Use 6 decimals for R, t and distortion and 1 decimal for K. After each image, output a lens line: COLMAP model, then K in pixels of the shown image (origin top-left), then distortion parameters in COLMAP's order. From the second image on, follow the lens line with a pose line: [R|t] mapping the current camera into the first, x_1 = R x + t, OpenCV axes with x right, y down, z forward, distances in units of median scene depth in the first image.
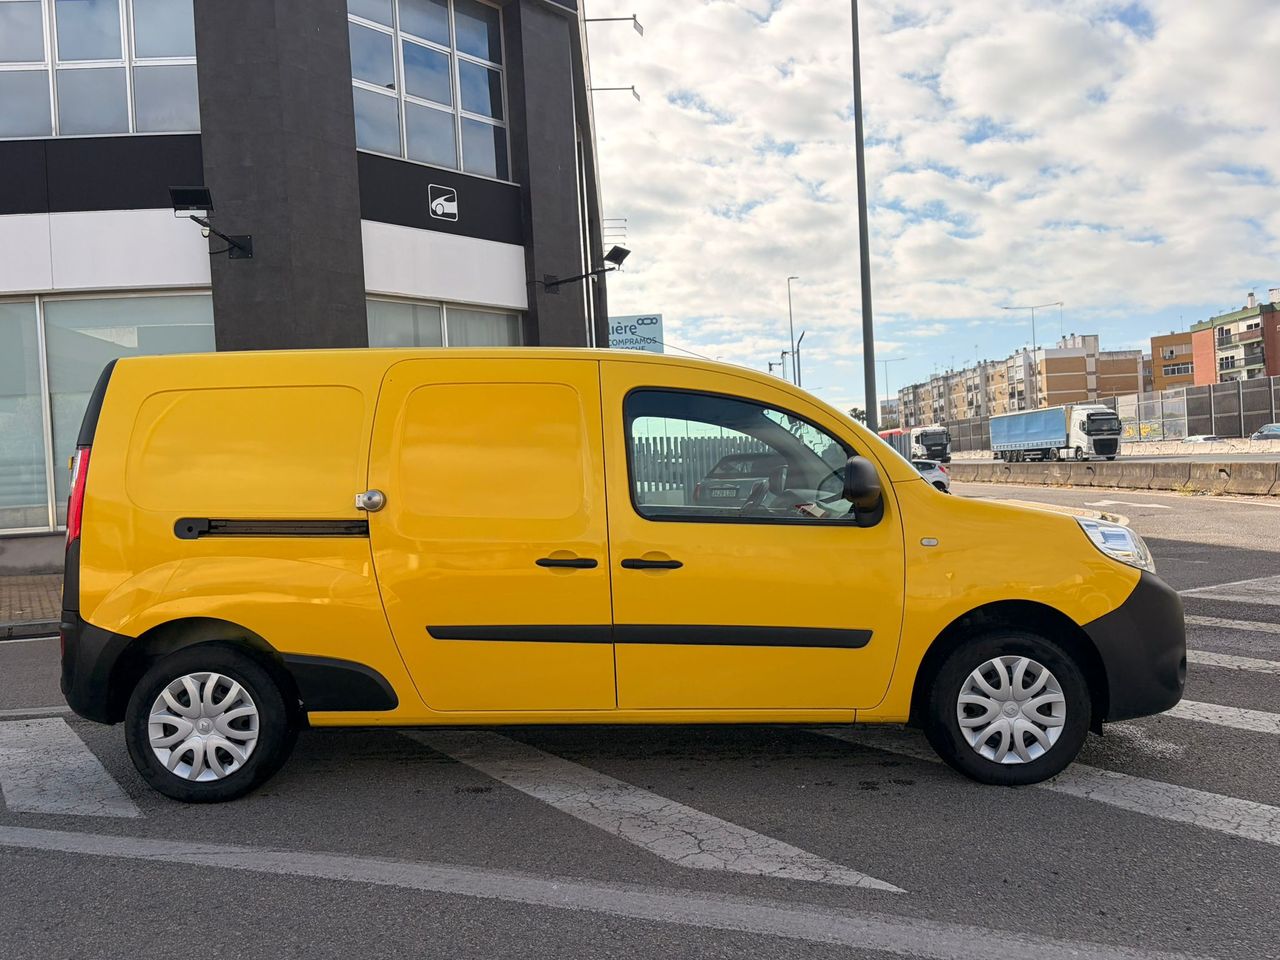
lens RADIAL K [[970.0, 0, 644.0], [0, 970.0, 483.6], [0, 0, 1]] dist [0.043057, -0.037326]
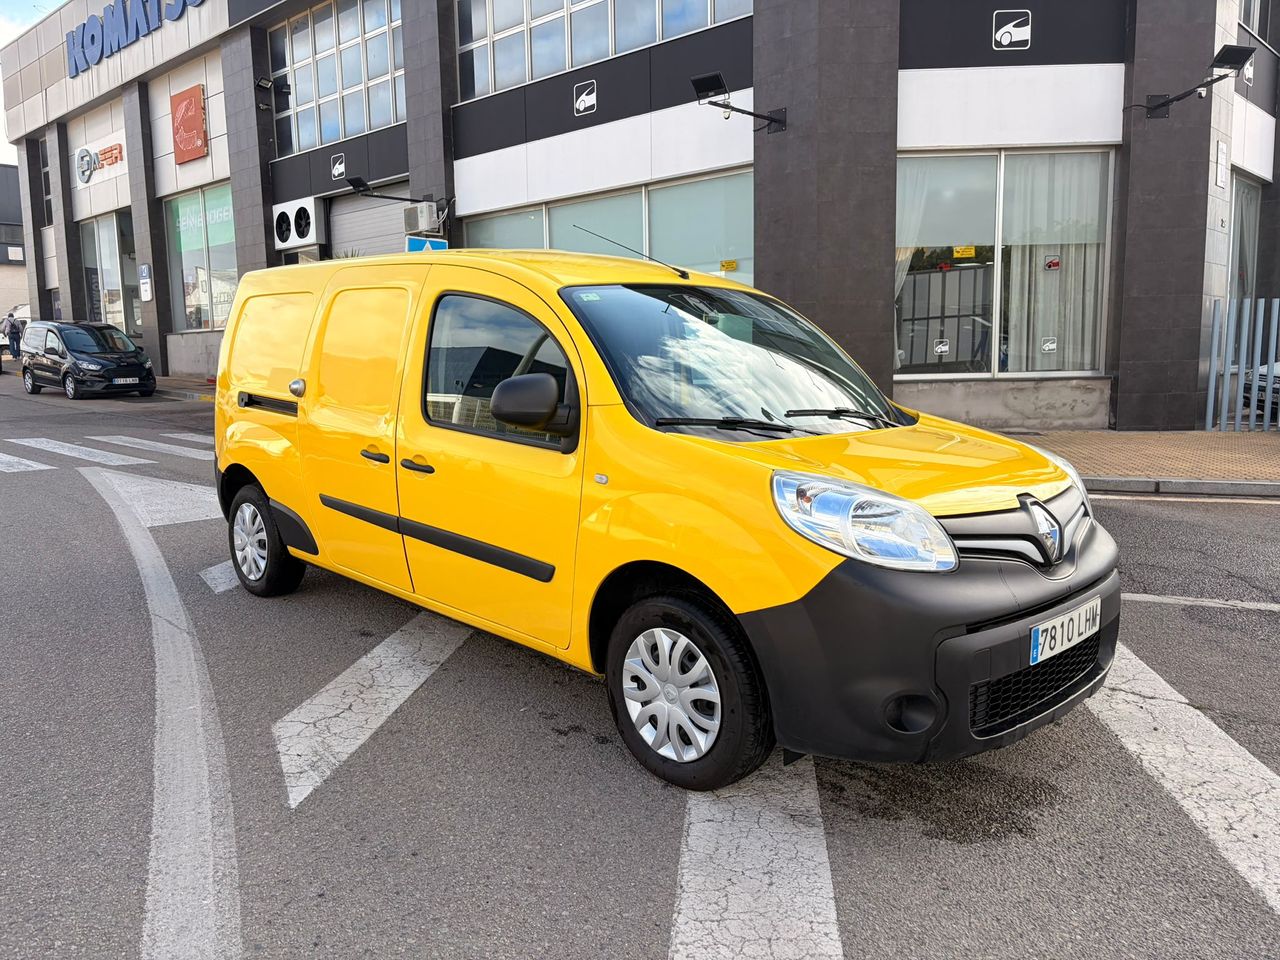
lens RADIAL K [[970.0, 0, 629.0], [0, 970.0, 481.8], [0, 0, 1]] dist [0.043057, -0.037326]
pose [[0.695397, 0.131363, -0.706518, 0.741757], [-0.025708, 0.987069, 0.158222, -0.059224], [0.718166, -0.091863, 0.689781, 0.353372]]
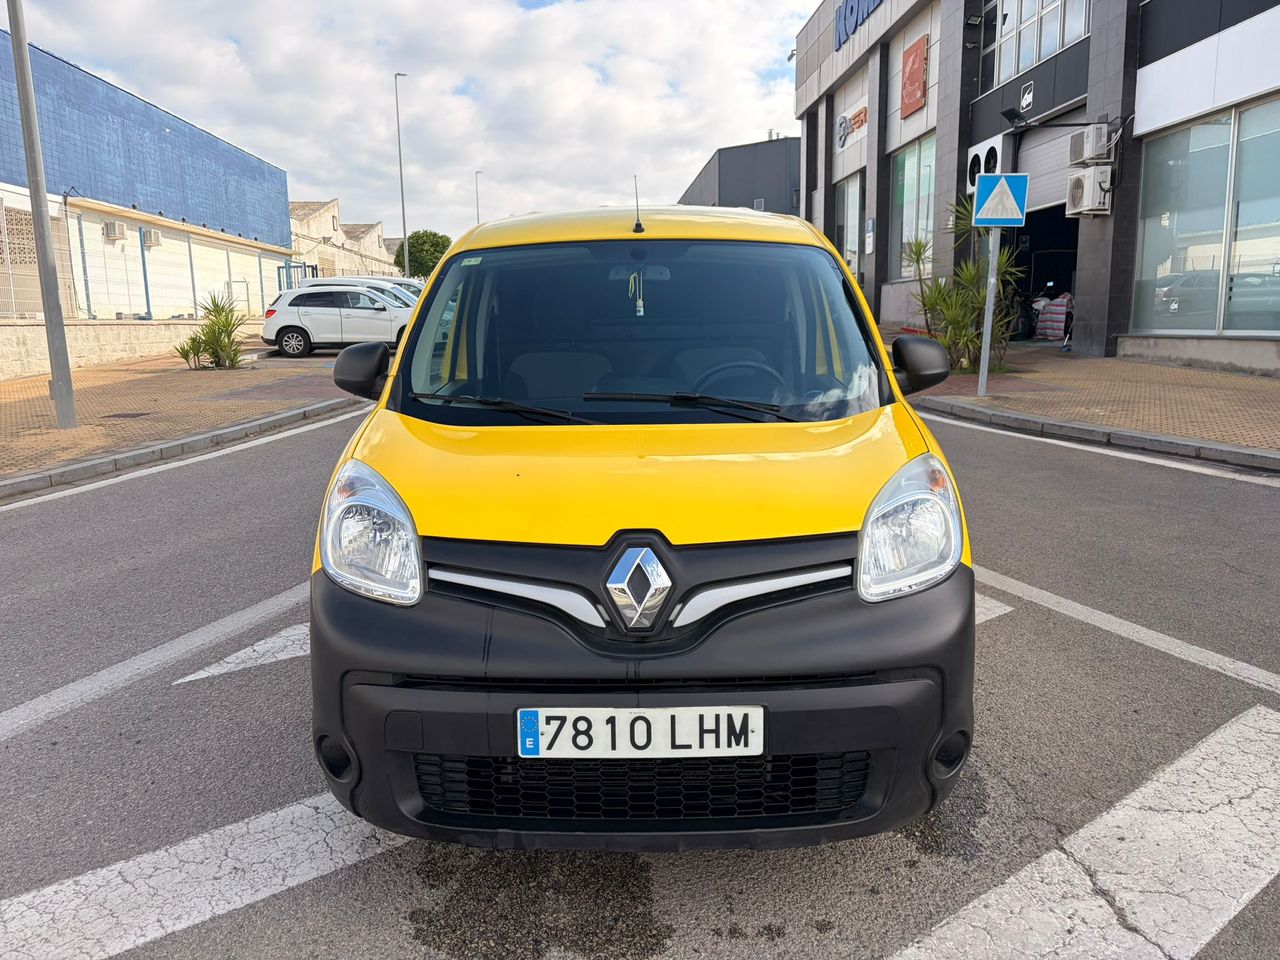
lens RADIAL K [[970.0, 0, 628.6], [0, 970.0, 485.4], [0, 0, 1]] dist [0.043057, -0.037326]
pose [[-0.019425, 0.221184, -0.975039, 0.913884], [0.013421, 0.975192, 0.220952, -0.077777], [0.999721, -0.008794, -0.021912, 1.014444]]
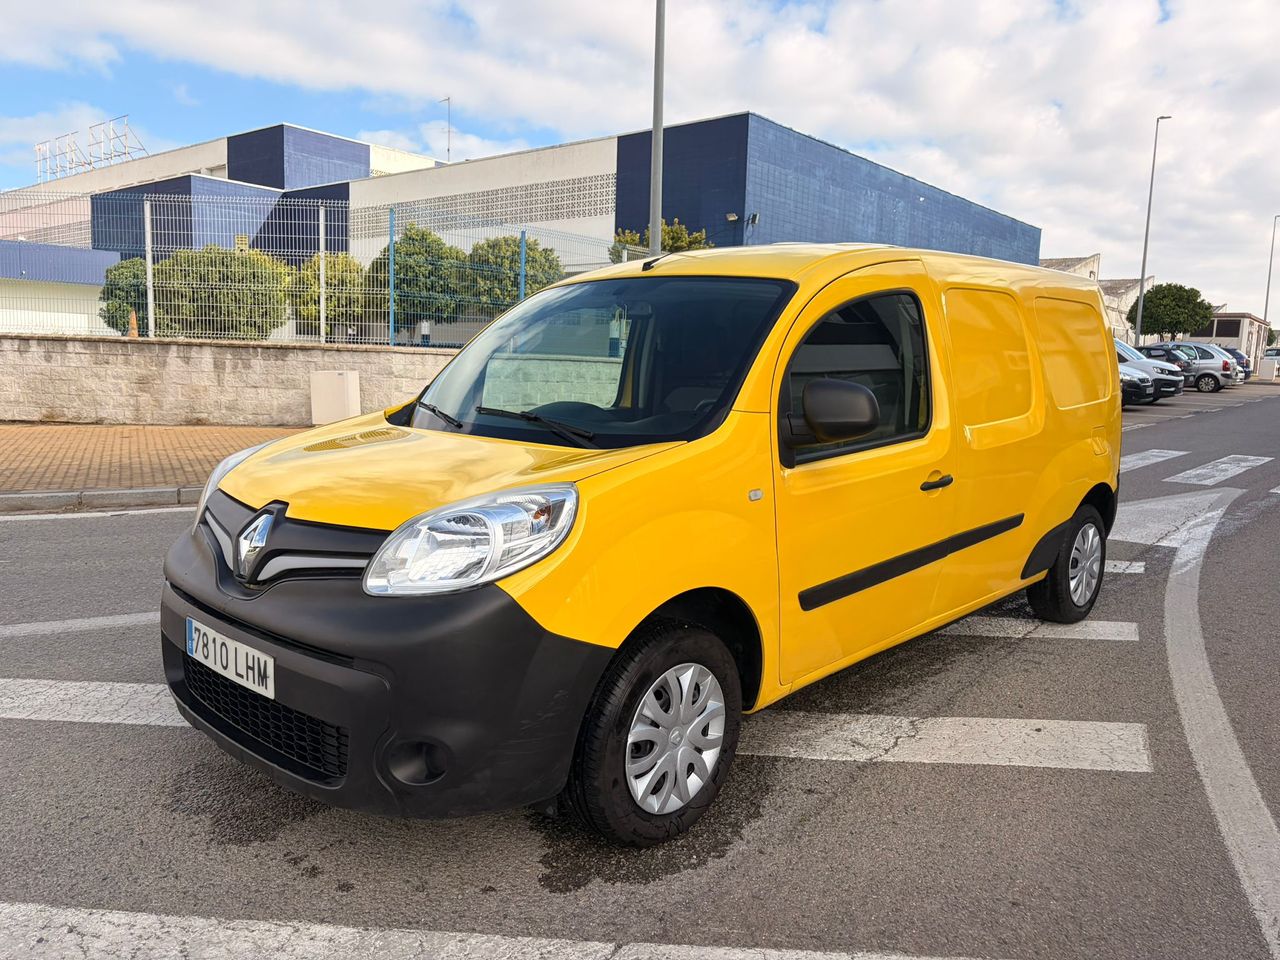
lens RADIAL K [[970.0, 0, 642.7], [0, 970.0, 483.1], [0, 0, 1]] dist [0.043057, -0.037326]
pose [[-0.693807, 0.113567, -0.711151, 0.723949], [-0.000097, 0.987473, 0.157788, -0.056376], [0.720161, 0.109544, -0.685104, 1.569016]]
